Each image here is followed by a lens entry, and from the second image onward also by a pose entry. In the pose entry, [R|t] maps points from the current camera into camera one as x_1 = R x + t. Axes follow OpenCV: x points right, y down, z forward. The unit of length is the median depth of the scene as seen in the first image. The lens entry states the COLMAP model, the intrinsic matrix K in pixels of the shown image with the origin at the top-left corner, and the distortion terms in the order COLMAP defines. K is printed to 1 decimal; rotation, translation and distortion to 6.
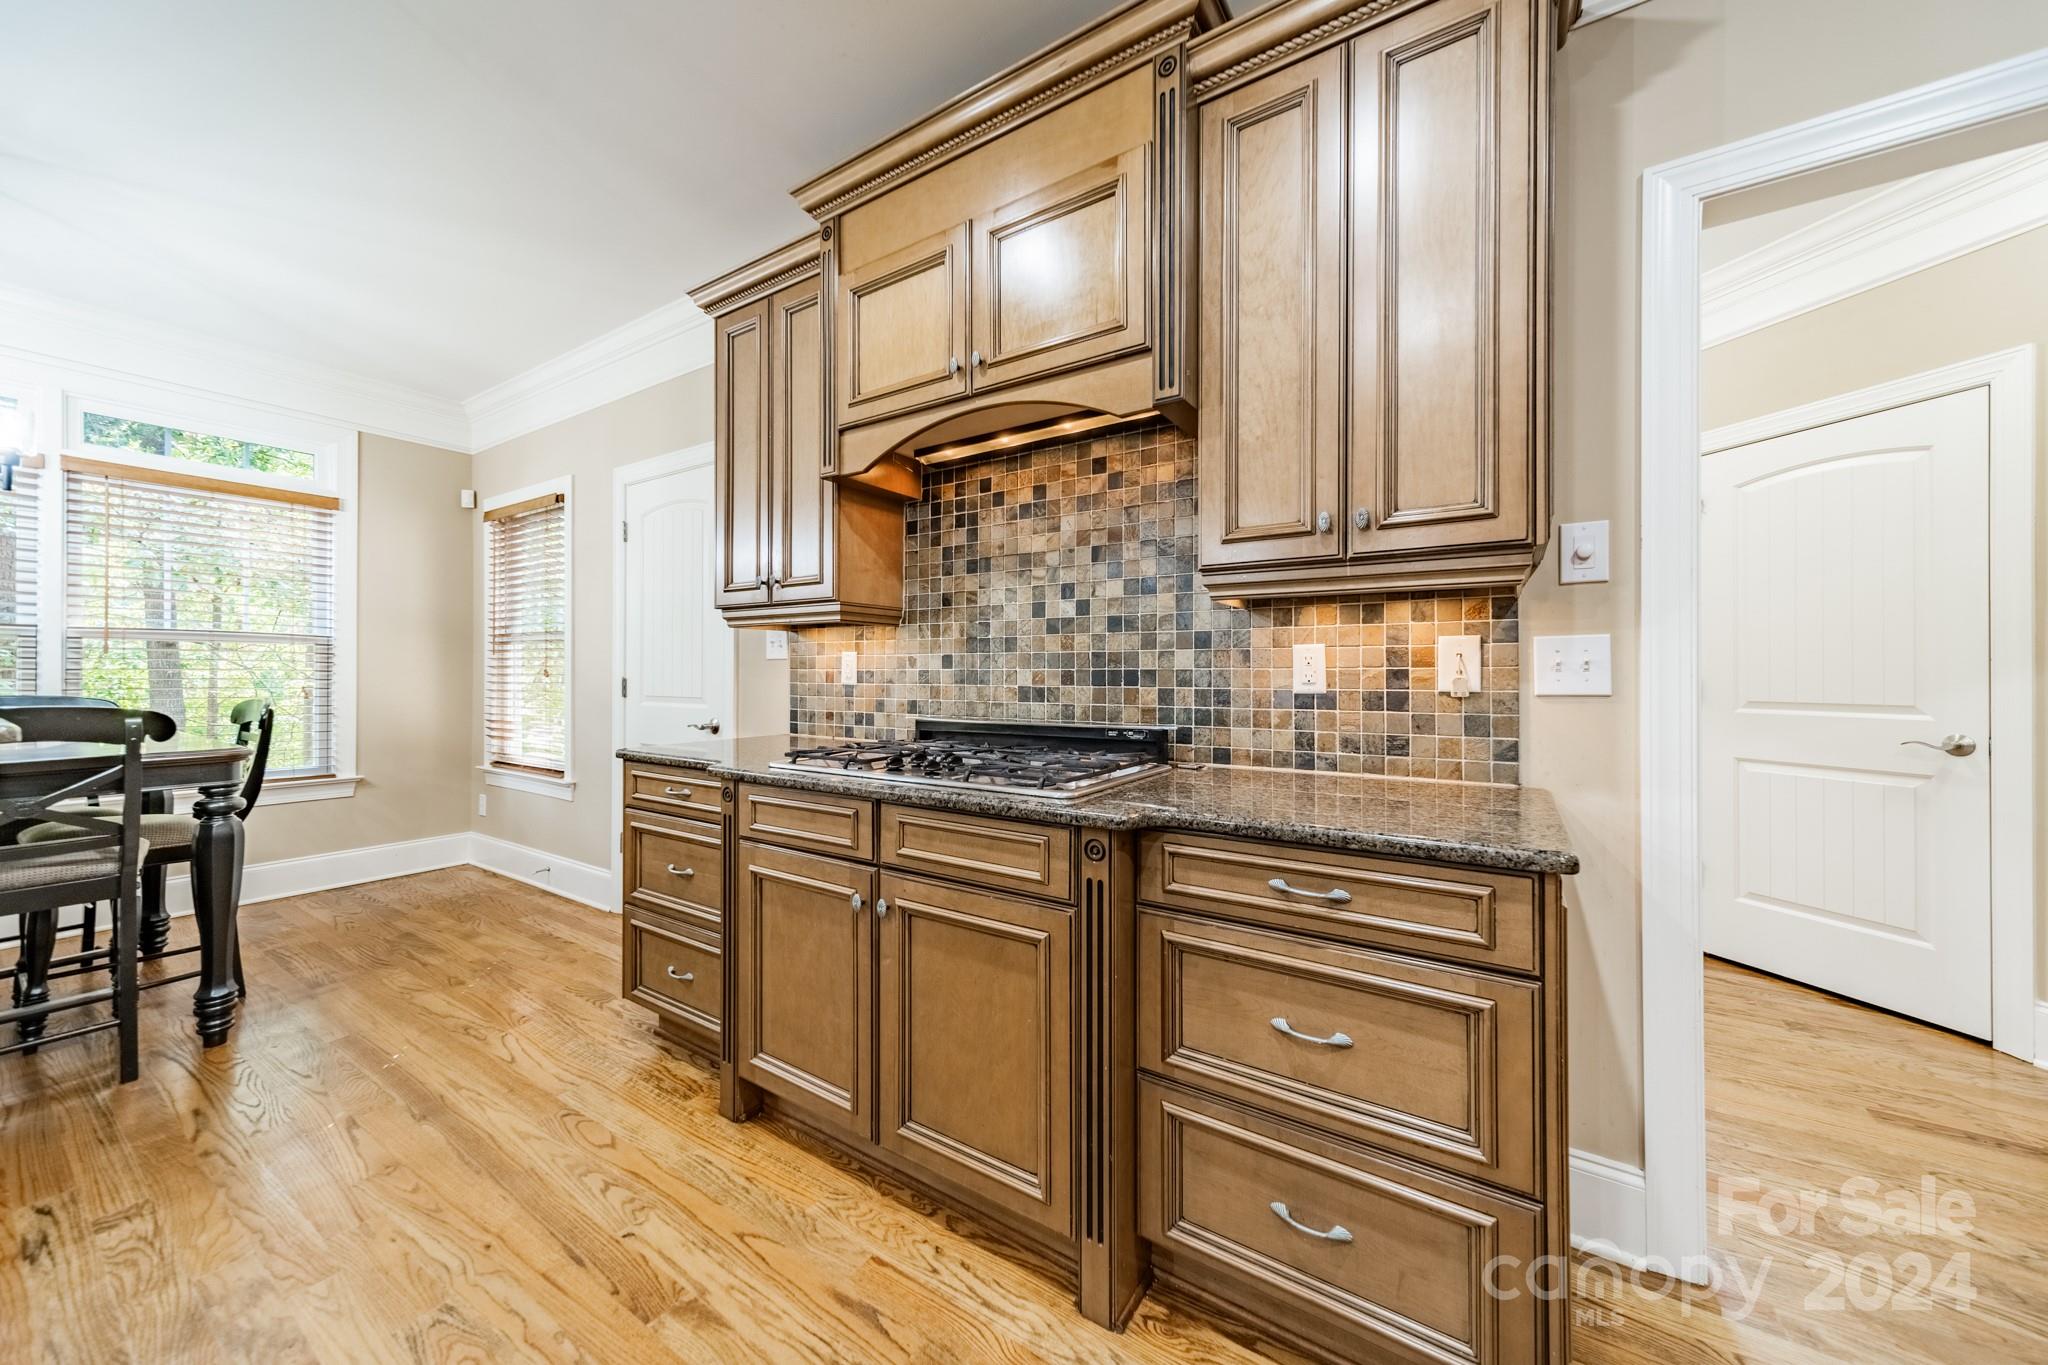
lens RADIAL K [[731.1, 0, 1025.8], [0, 731.1, 670.0], [0, 0, 1]] dist [0.006527, 0.000534]
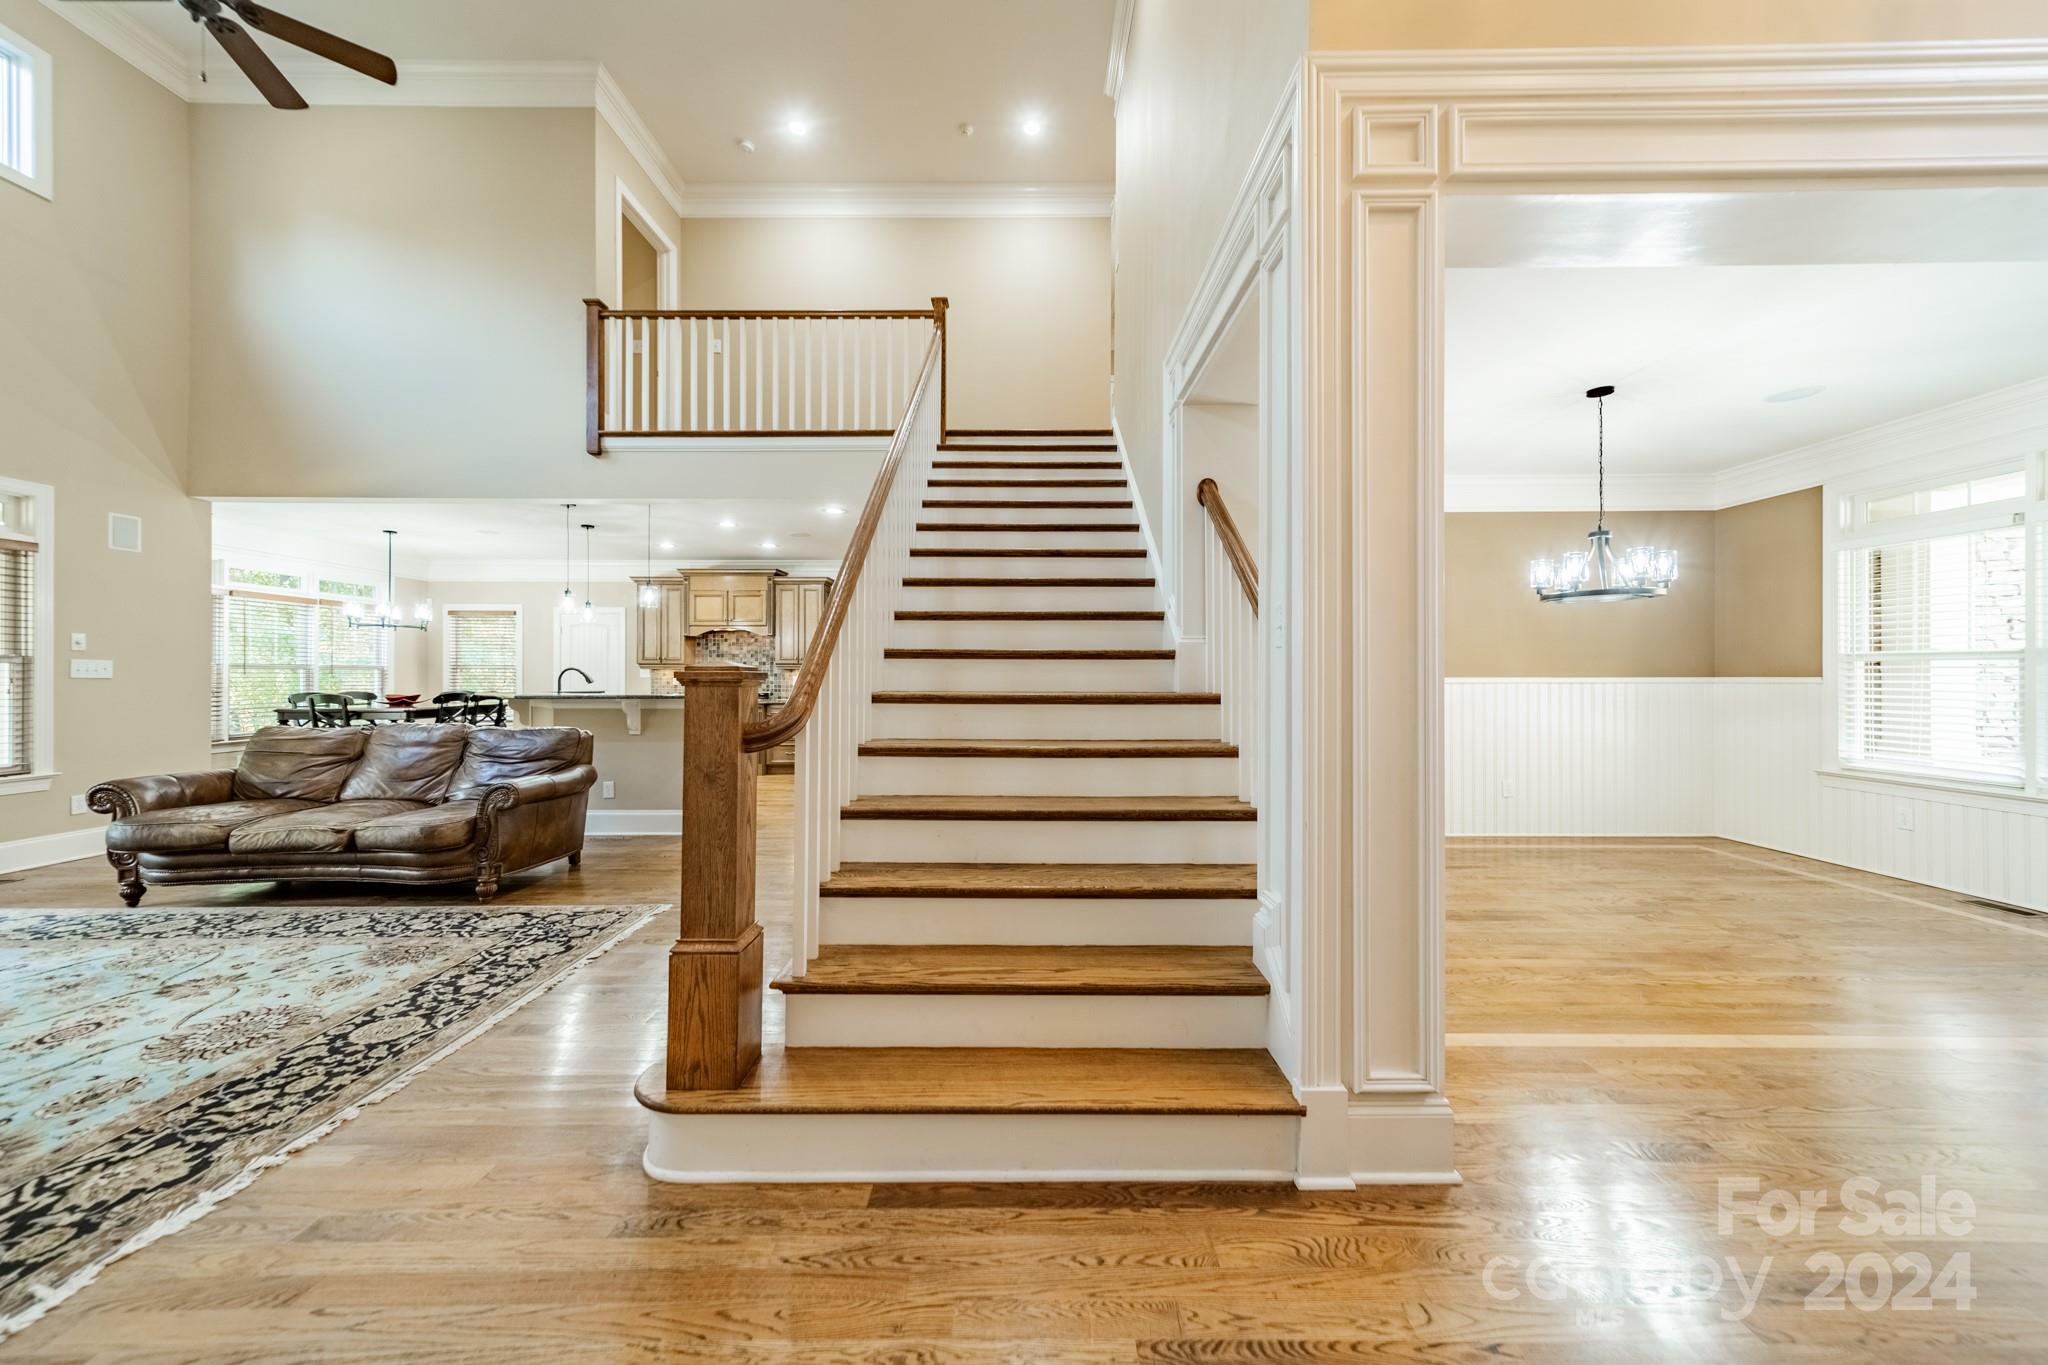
lens RADIAL K [[731.1, 0, 1027.6], [0, 731.1, 675.4], [0, 0, 1]] dist [0.006527, 0.000534]
pose [[0.837263, 0.000928, 0.546800, -1.144534], [-0.003145, 0.999990, 0.003119, -0.065145], [-0.546792, -0.004331, 0.837257, -4.498727]]
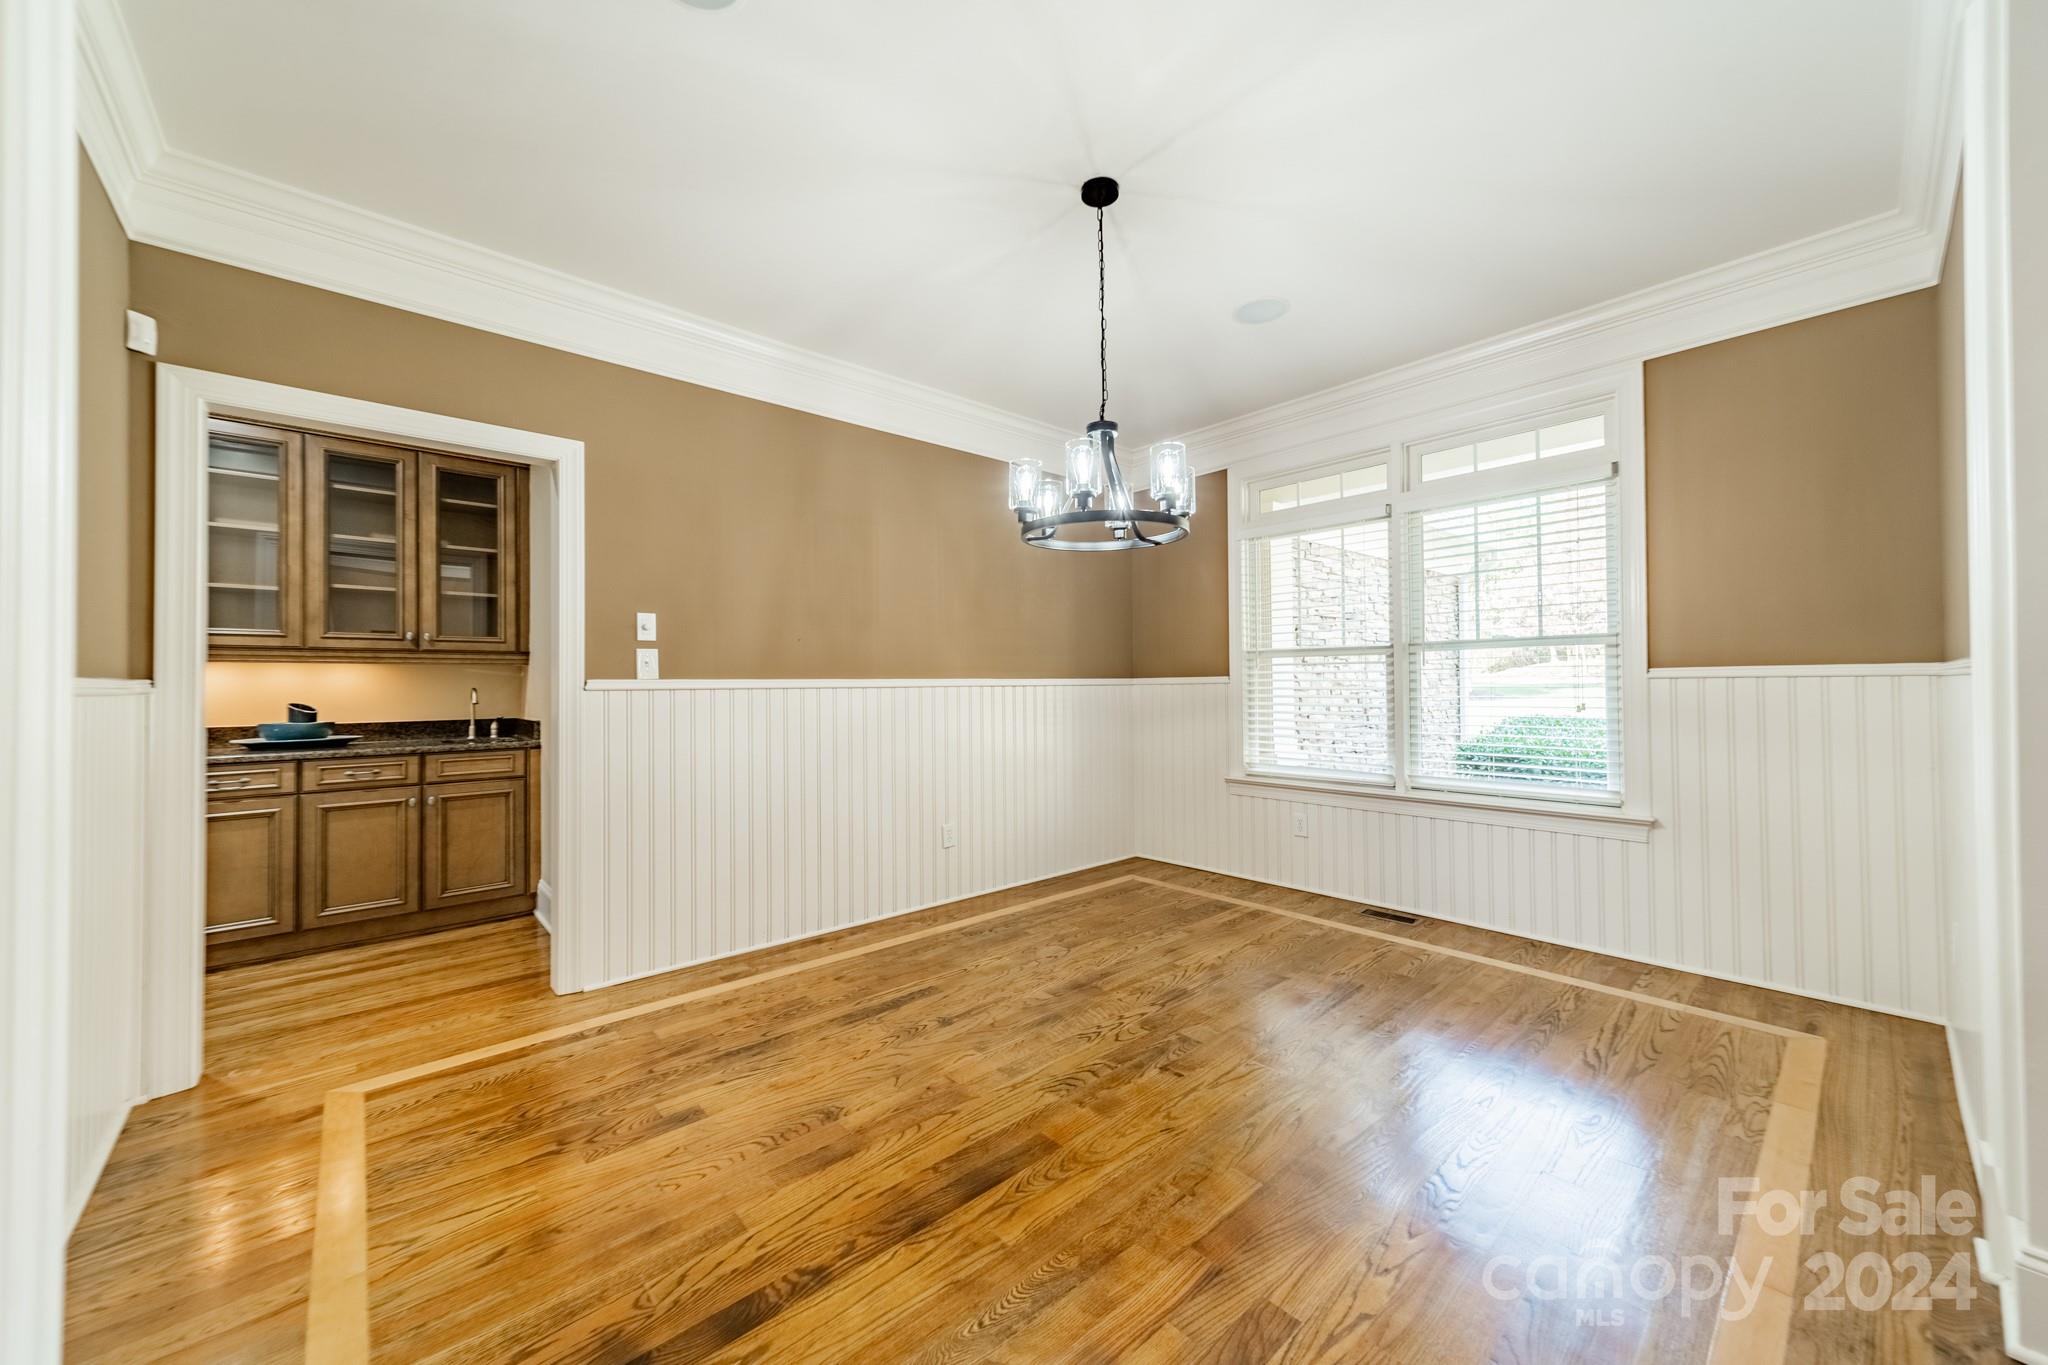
lens RADIAL K [[731.1, 0, 1020.5], [0, 731.1, 677.5], [0, 0, 1]] dist [0.006527, 0.000534]
pose [[0.255685, 0.011703, 0.966689, 0.276454], [0.003626, 0.999908, -0.013064, -0.022909], [-0.966753, 0.006845, 0.255619, -3.739485]]
